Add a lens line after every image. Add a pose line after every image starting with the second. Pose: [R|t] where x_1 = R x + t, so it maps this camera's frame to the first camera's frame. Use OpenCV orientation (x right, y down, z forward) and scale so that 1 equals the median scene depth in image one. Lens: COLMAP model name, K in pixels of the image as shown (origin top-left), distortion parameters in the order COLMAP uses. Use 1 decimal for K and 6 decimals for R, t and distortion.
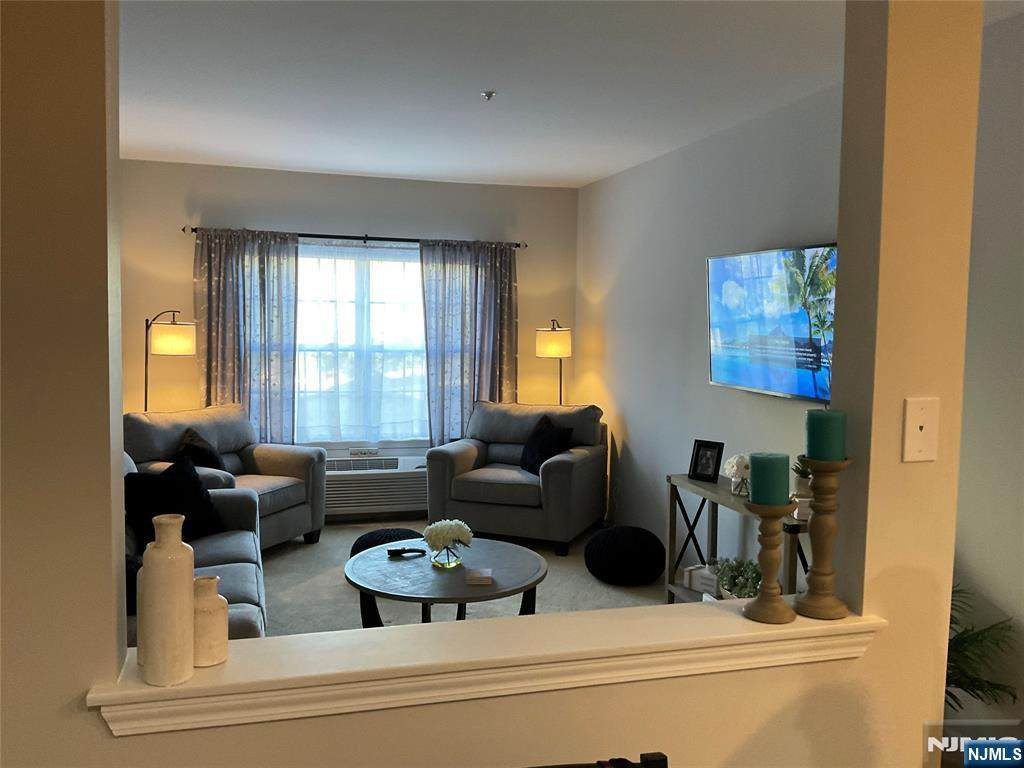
lens RADIAL K [[837.2, 0, 506.7], [0, 837.2, 381.8], [0, 0, 1]] dist [0.052850, -0.083468]
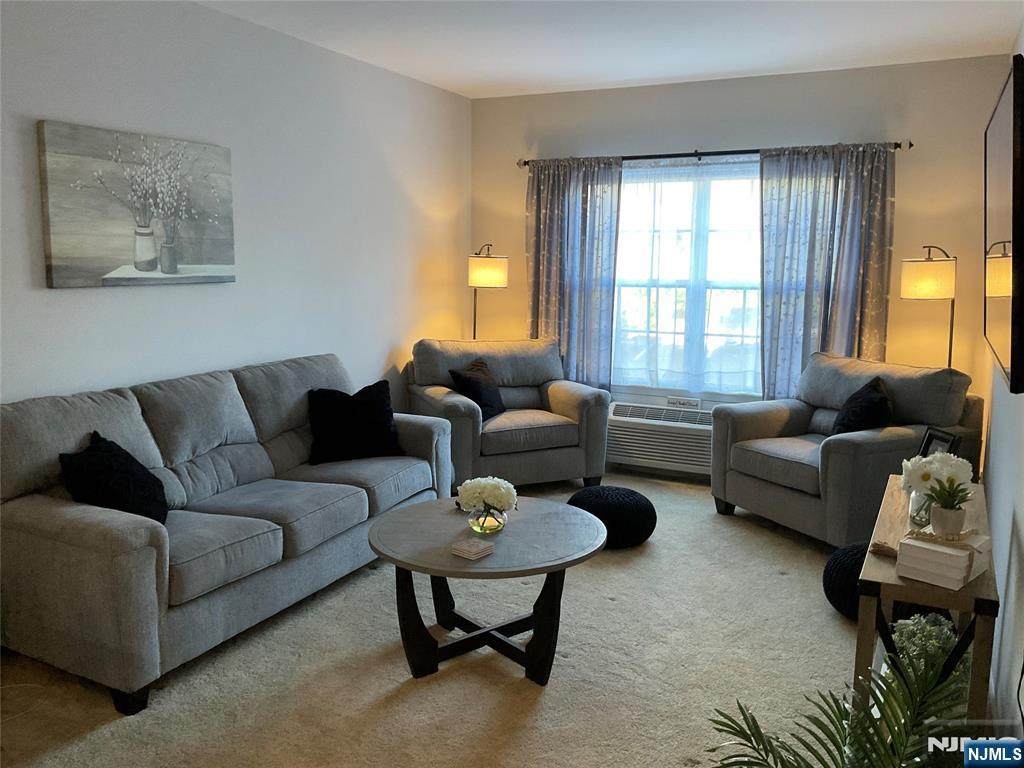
lens RADIAL K [[837.2, 0, 506.0], [0, 837.2, 389.7], [0, 0, 1]] dist [0.052850, -0.083468]
pose [[0.725622, 0.096081, -0.681352, 0.308350], [-0.047142, 0.994818, 0.090080, -0.000289], [0.686477, -0.033244, 0.726391, 0.238517]]
